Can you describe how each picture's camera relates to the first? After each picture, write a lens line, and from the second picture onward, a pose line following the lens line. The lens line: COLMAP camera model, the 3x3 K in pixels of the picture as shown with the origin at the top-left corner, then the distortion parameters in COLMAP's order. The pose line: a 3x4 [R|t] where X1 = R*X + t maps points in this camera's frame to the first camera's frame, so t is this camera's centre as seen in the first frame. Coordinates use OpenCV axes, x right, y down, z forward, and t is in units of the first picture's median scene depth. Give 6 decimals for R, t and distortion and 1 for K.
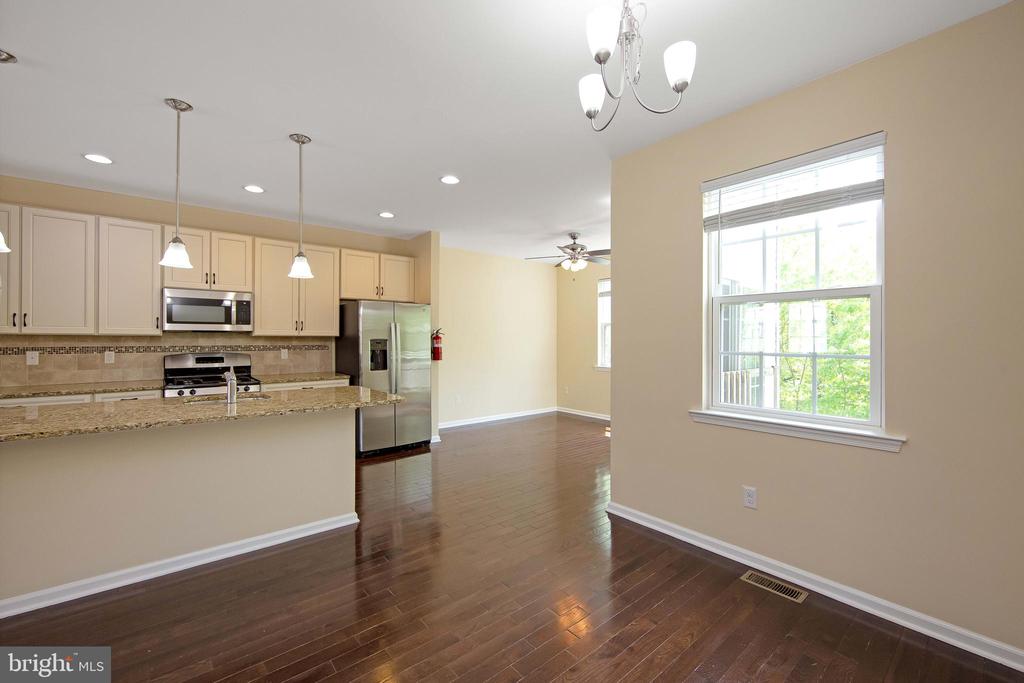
lens RADIAL K [[418.4, 0, 493.4], [0, 418.4, 339.3], [0, 0, 1]] dist [-0.001531, 0.000032]
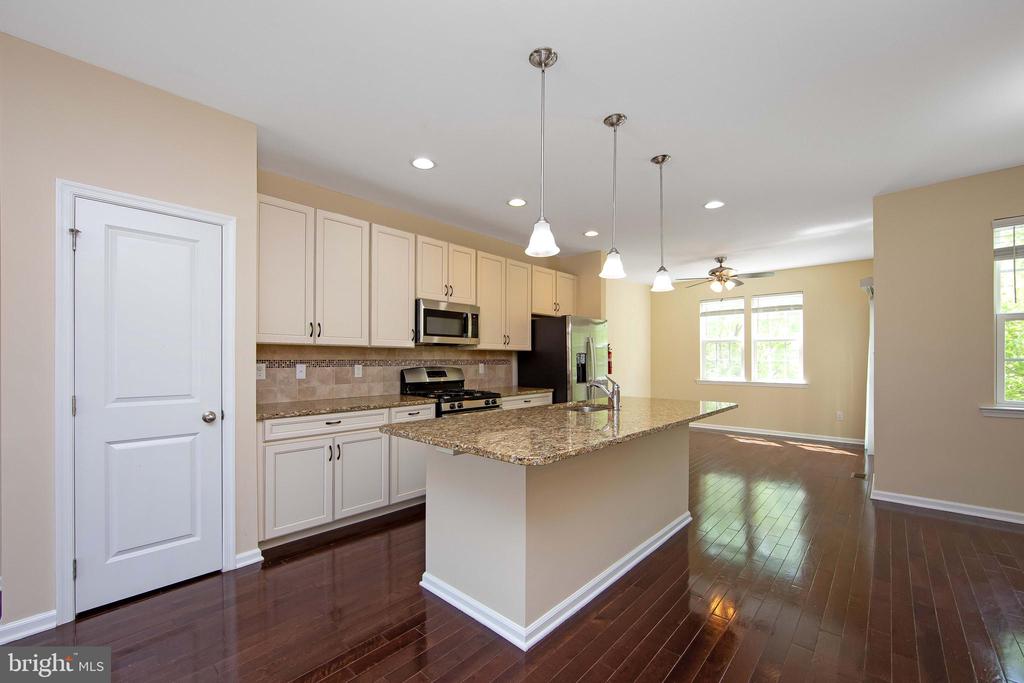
lens RADIAL K [[413.9, 0, 506.0], [0, 413.9, 358.0], [0, 0, 1]] dist [-0.001362, 0.000026]
pose [[0.989141, -0.001022, 0.146964, -0.655531], [0.001634, 0.999990, -0.004045, 0.016210], [-0.146958, 0.004241, 0.989134, 0.017602]]
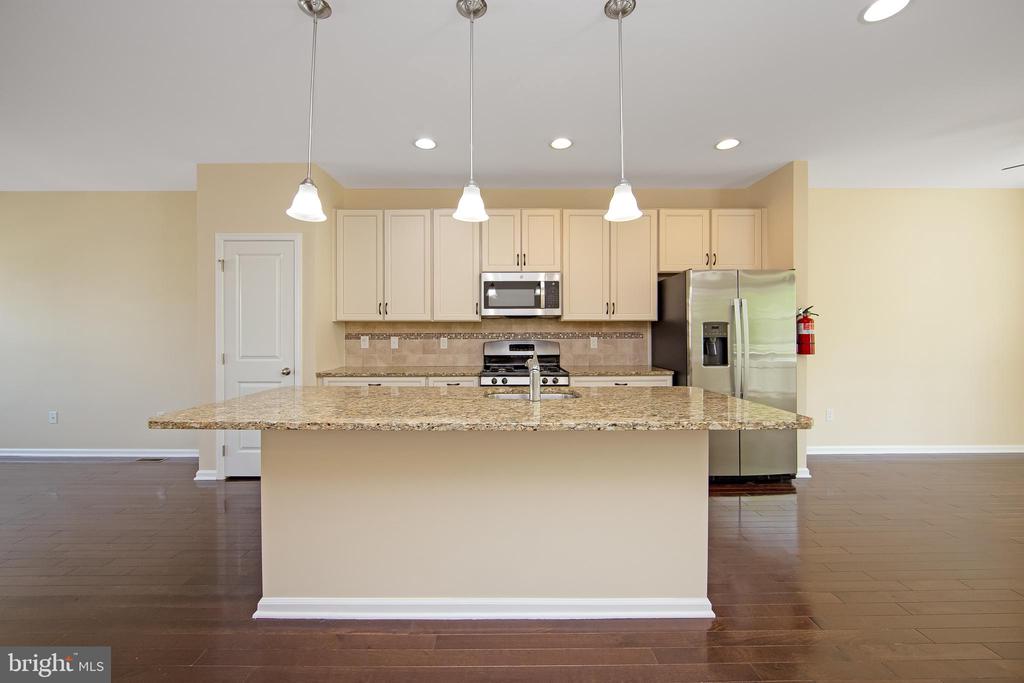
lens RADIAL K [[405.0, 0, 508.1], [0, 405.0, 335.1], [0, 0, 1]] dist [-0.013826, 0.000041]
pose [[0.789337, -0.004920, -0.613940, -0.140820], [0.003805, 0.999988, -0.003122, 0.024062], [0.613948, 0.000128, 0.789347, 0.258444]]
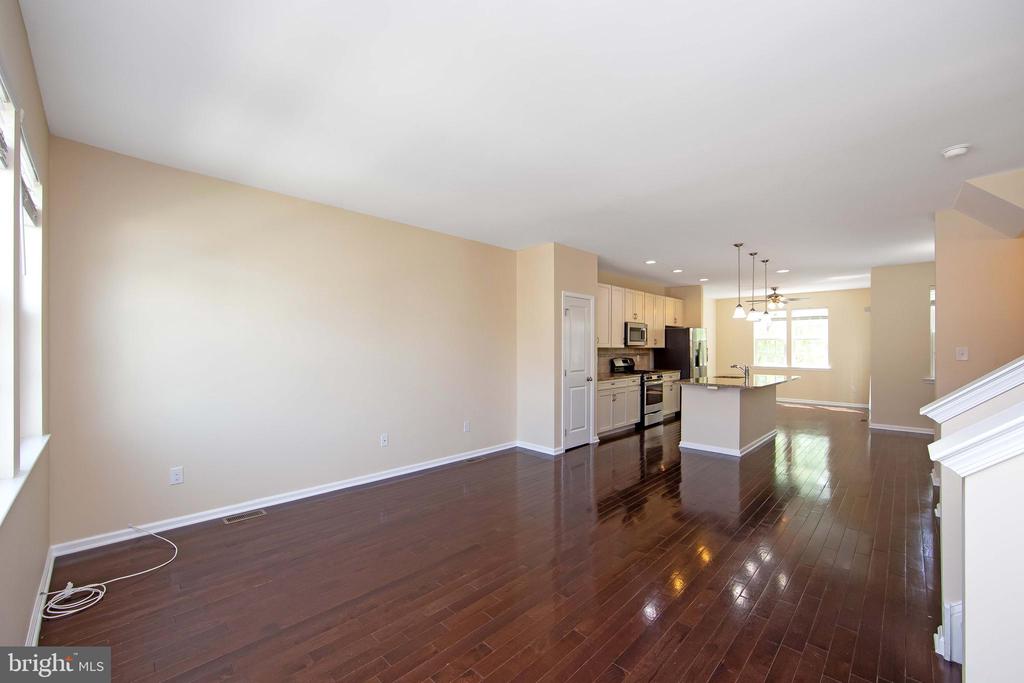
lens RADIAL K [[410.2, 0, 505.6], [0, 410.2, 345.2], [0, 0, 1]] dist [0.000264, 0.000123]
pose [[0.992551, -0.000296, 0.121829, -1.385634], [0.000930, 0.999986, -0.005152, -0.011343], [-0.121826, 0.005227, 0.992538, -0.662467]]
